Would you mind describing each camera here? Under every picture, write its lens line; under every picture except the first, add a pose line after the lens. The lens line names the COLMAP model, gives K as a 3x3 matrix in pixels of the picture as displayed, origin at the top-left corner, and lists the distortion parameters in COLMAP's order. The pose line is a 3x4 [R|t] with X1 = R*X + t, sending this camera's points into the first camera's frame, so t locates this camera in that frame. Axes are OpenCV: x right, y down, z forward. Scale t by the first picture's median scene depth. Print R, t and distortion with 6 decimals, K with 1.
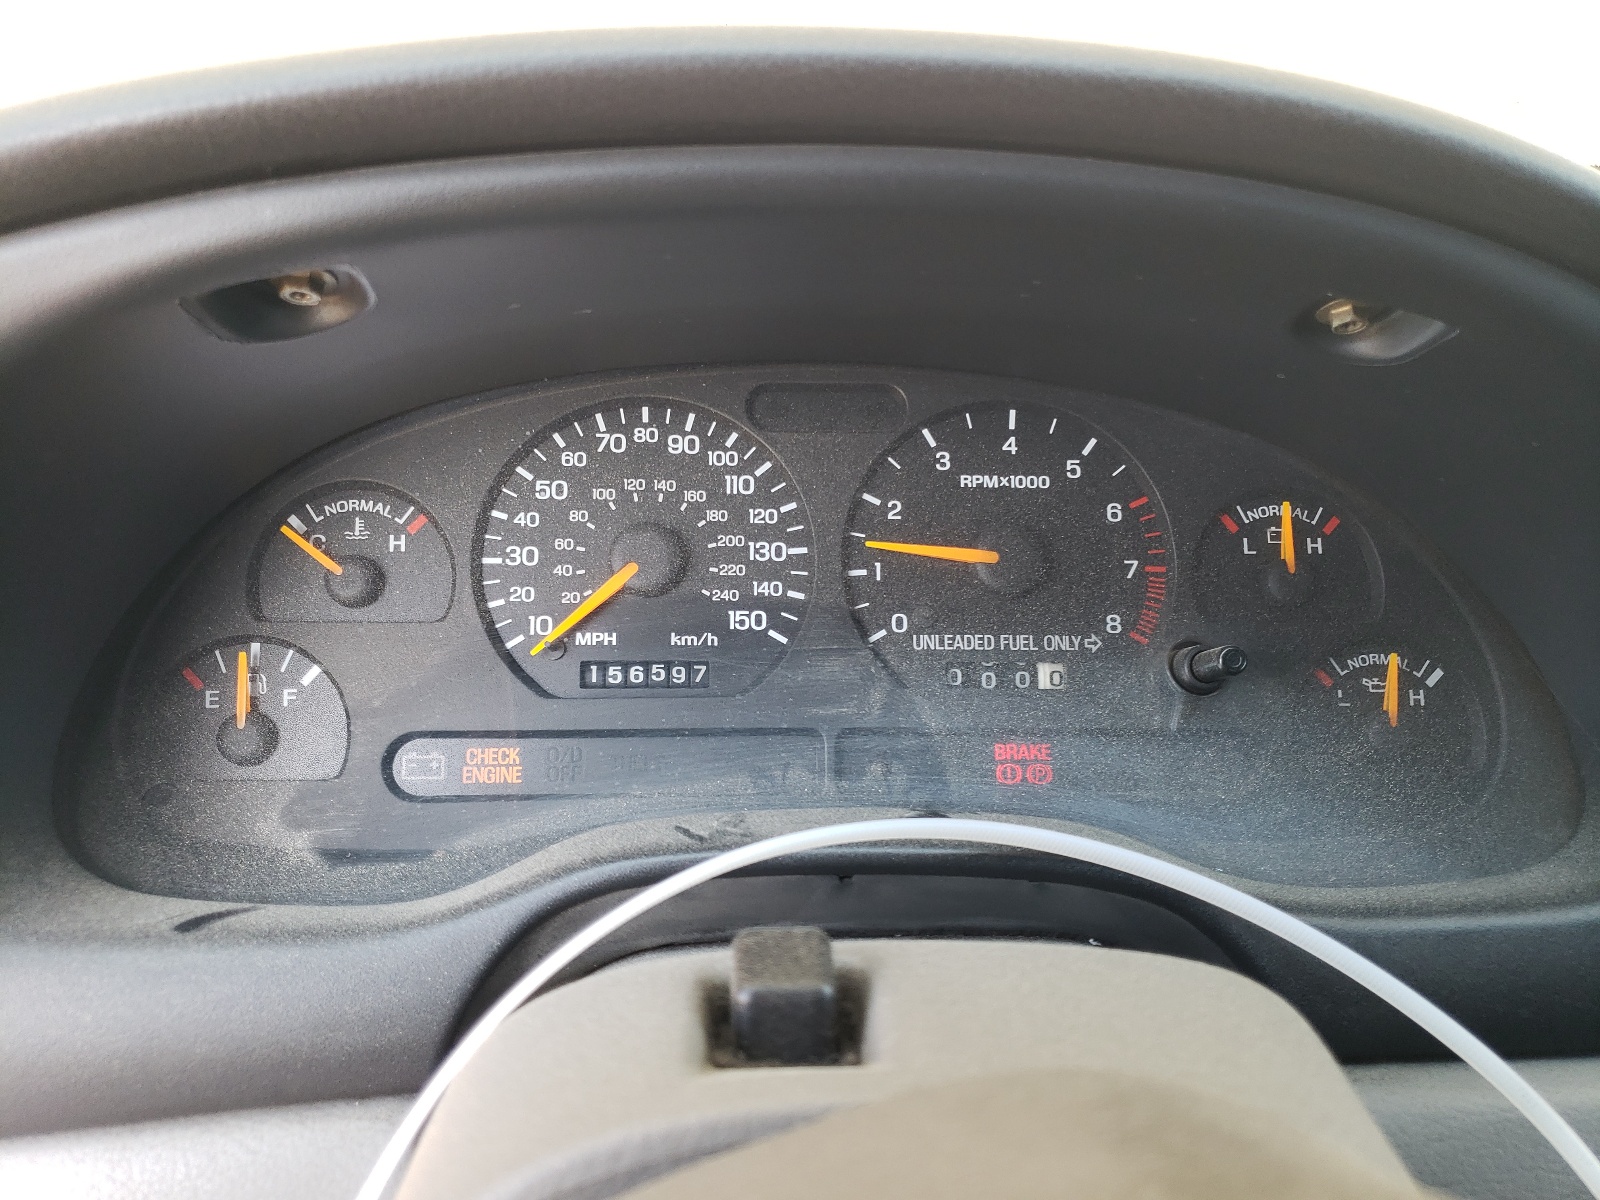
lens RADIAL K [[1239.0, 0, 799.3], [0, 1239.0, 592.3], [0, 0, 1]] dist [-0.002625, -0.002159]
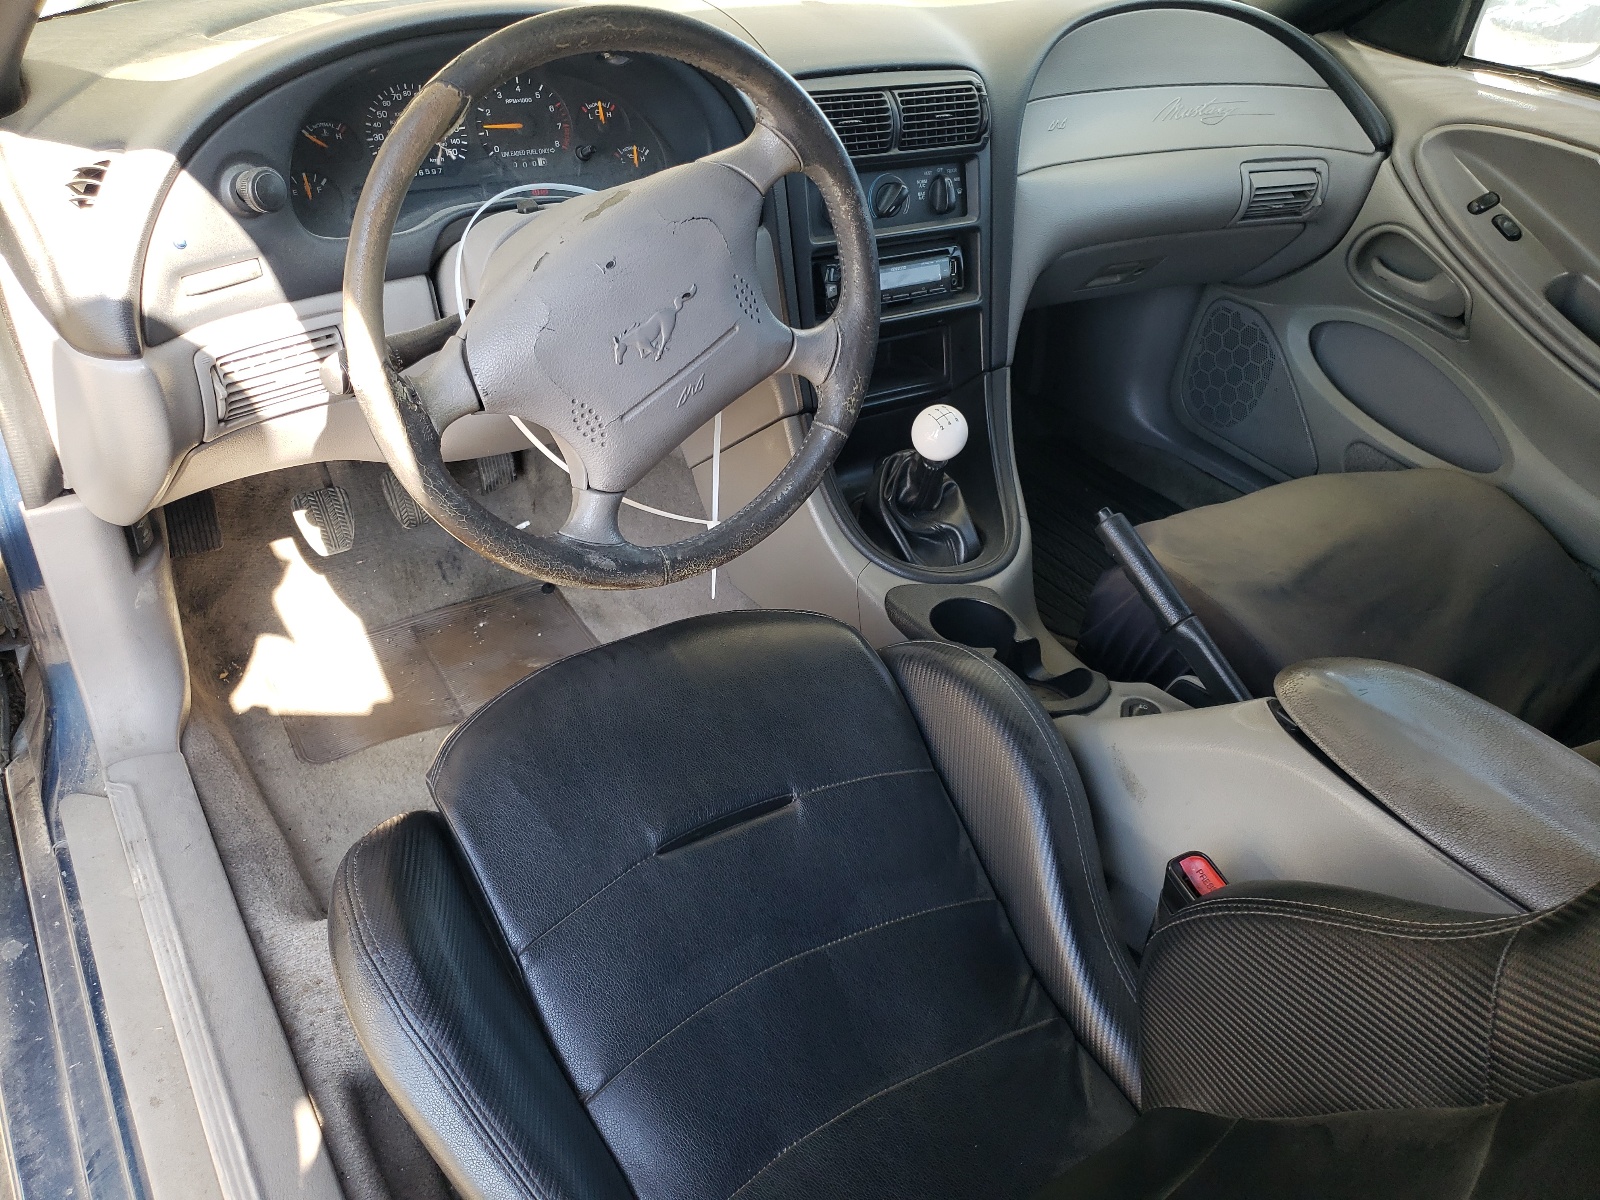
lens RADIAL K [[1239.0, 0, 792.4], [0, 1239.0, 598.7], [0, 0, 1]] dist [-0.002625, -0.002159]
pose [[0.862696, -0.248895, 0.440235, -0.997305], [0.090503, 0.932436, 0.349818, 0.059695], [-0.497559, -0.261944, 0.826934, -2.460016]]
